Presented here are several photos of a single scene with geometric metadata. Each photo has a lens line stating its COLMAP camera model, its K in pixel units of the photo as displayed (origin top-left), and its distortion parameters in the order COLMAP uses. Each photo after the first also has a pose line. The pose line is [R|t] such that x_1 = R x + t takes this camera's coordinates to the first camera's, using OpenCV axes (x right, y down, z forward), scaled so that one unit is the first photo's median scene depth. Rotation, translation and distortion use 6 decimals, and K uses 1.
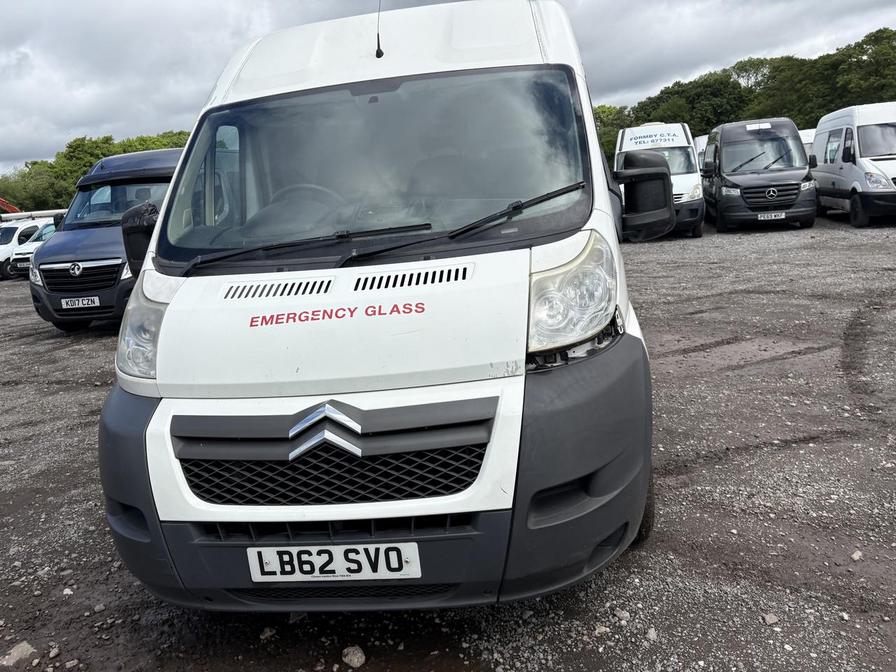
lens RADIAL K [[684.2, 0, 432.5], [0, 684.2, 310.4], [0, 0, 1]] dist [0.066357, -0.080859]
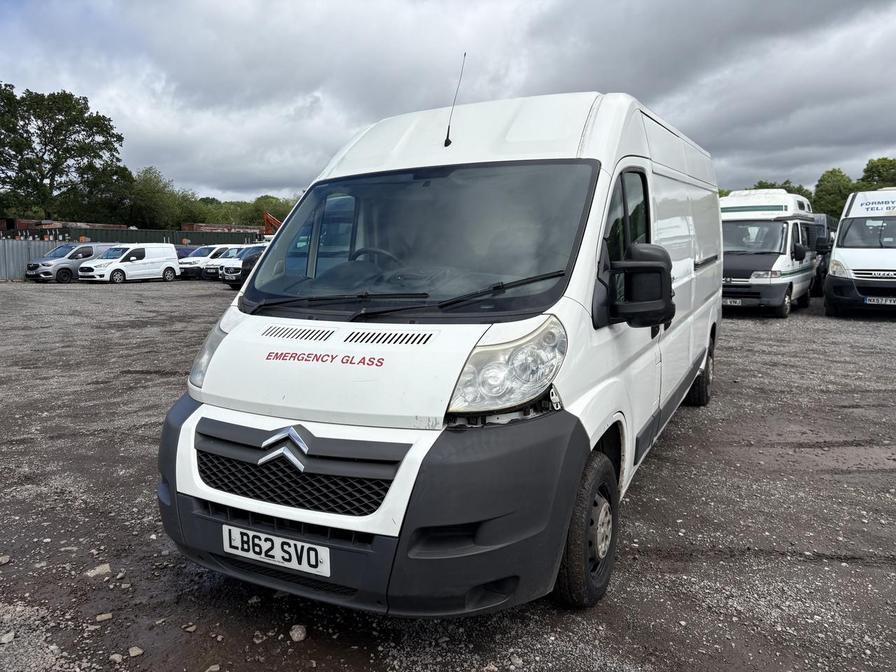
lens RADIAL K [[684.2, 0, 432.5], [0, 684.2, 310.4], [0, 0, 1]] dist [0.066357, -0.080859]
pose [[0.935081, 0.111713, -0.336369, 0.499314], [-0.128918, 0.991226, -0.029180, -0.076931], [0.330158, 0.070649, 0.941278, -0.146610]]
